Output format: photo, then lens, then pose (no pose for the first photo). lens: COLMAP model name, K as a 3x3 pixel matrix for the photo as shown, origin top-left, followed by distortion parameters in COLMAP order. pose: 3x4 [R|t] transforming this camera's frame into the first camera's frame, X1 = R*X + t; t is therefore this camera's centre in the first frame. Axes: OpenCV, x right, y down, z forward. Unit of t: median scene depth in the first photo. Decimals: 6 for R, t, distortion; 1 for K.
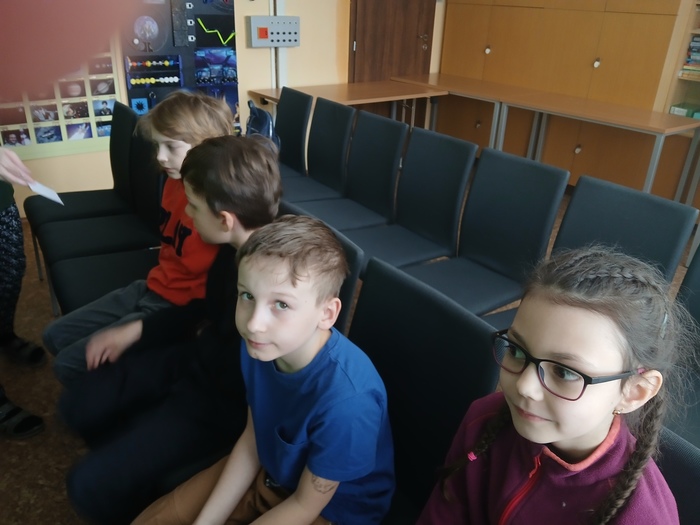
lens RADIAL K [[536.2, 0, 350.0], [0, 536.2, 262.5], [0, 0, 1]] dist [-0.057395, -0.003279]
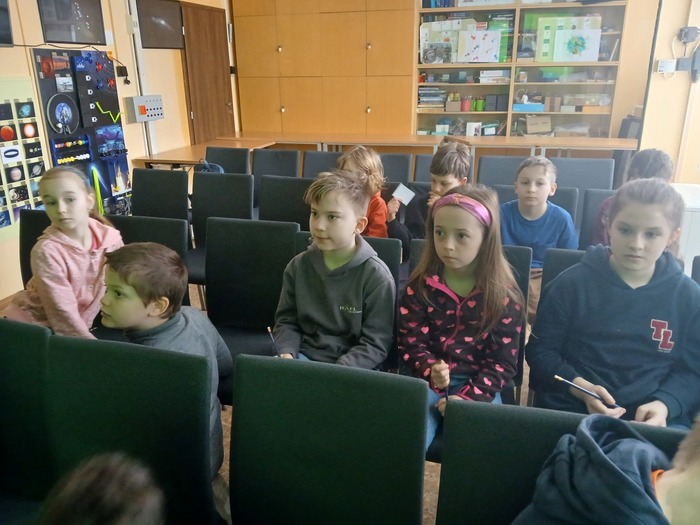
lens RADIAL K [[536.2, 0, 350.0], [0, 536.2, 262.5], [0, 0, 1]] dist [-0.057395, -0.003279]
pose [[0.779405, -0.243997, 0.577055, -0.603132], [0.302747, 0.953052, -0.005928, 0.043177], [-0.548518, 0.179323, 0.816683, -0.174972]]
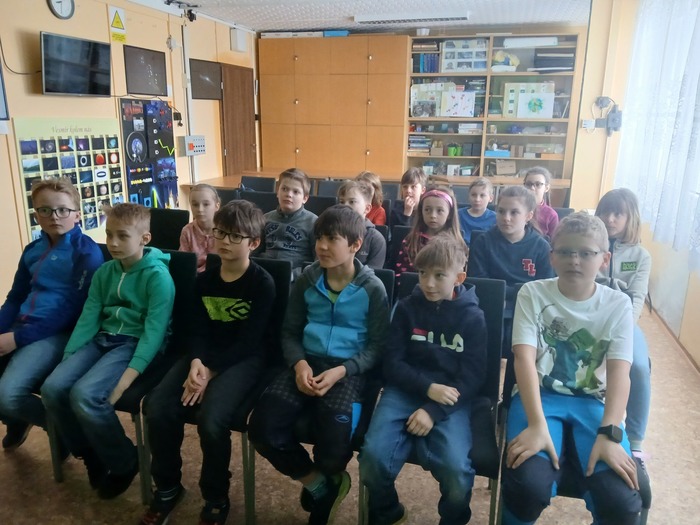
lens RADIAL K [[536.2, 0, 350.0], [0, 536.2, 262.5], [0, 0, 1]] dist [-0.057395, -0.003279]
pose [[0.778133, -0.177163, 0.602596, -0.831516], [0.279364, 0.956895, -0.079415, 0.139113], [-0.562552, 0.230140, 0.794085, -0.411754]]
